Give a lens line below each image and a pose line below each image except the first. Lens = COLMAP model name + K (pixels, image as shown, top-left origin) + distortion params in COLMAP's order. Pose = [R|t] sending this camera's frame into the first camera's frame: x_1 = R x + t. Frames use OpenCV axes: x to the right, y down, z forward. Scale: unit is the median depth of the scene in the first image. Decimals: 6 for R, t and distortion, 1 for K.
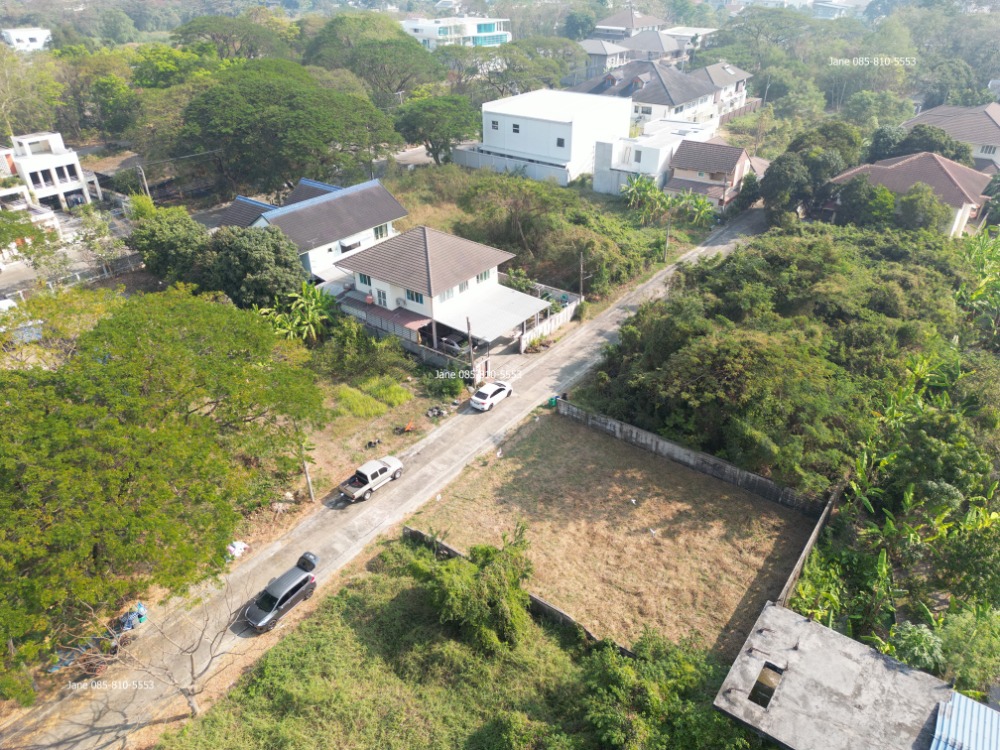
lens RADIAL K [[700.0, 0, 500.0], [0, 700.0, 375.0], [0, 0, 1]] dist [0.079428, -0.090260]
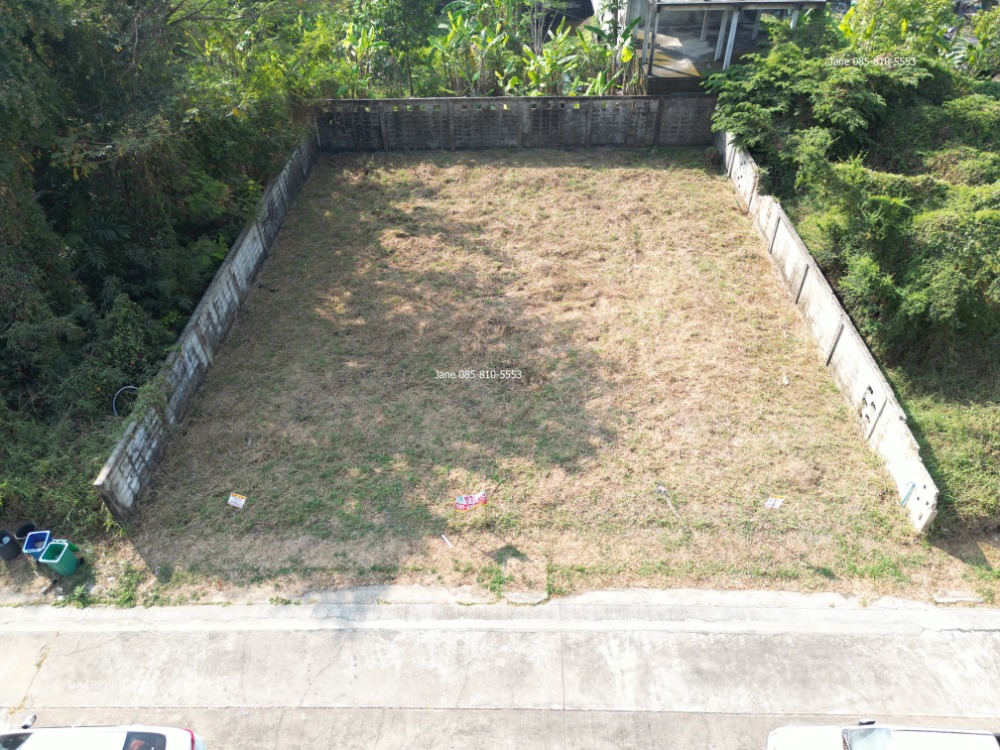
lens RADIAL K [[704.9, 0, 500.0], [0, 704.9, 375.0], [0, 0, 1]] dist [0.050983, -0.038847]
pose [[-0.595349, -0.509492, 0.621271, -0.133751], [0.425229, 0.456270, 0.781664, -0.114240], [-0.681718, 0.729545, -0.054989, 0.771445]]
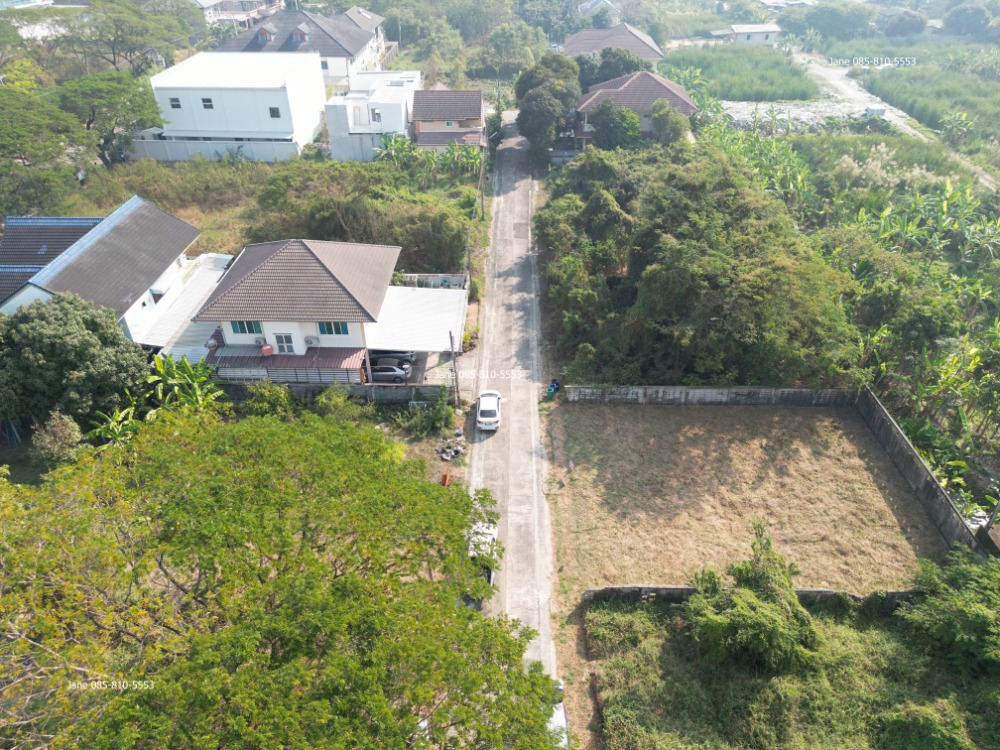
lens RADIAL K [[700.0, 0, 500.0], [0, 700.0, 375.0], [0, 0, 1]] dist [0.079428, -0.090260]
pose [[0.809571, -0.330441, 0.485185, -0.367514], [0.301497, 0.943232, 0.139328, -0.115443], [-0.503681, 0.033486, 0.863240, 0.227988]]
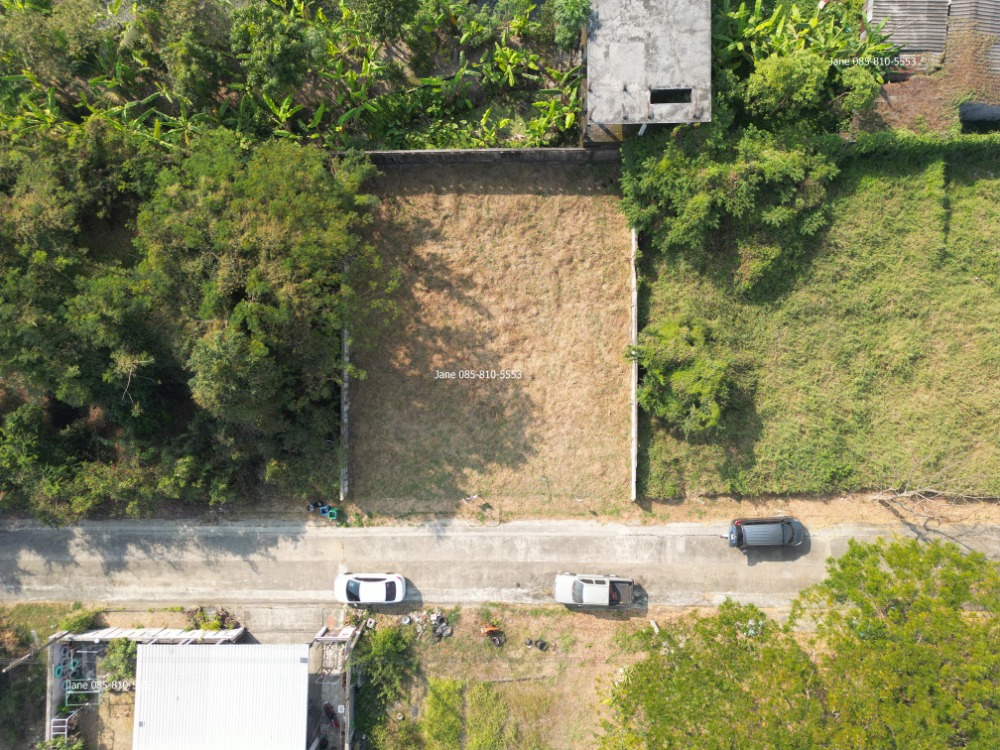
lens RADIAL K [[700.9, 0, 500.0], [0, 700.9, 375.0], [0, 0, 1]] dist [0.123217, -0.176001]
pose [[-0.605041, -0.795052, 0.042644, 0.047070], [0.434331, -0.284693, 0.854579, -0.439864], [-0.667294, 0.535577, 0.517567, 0.369423]]
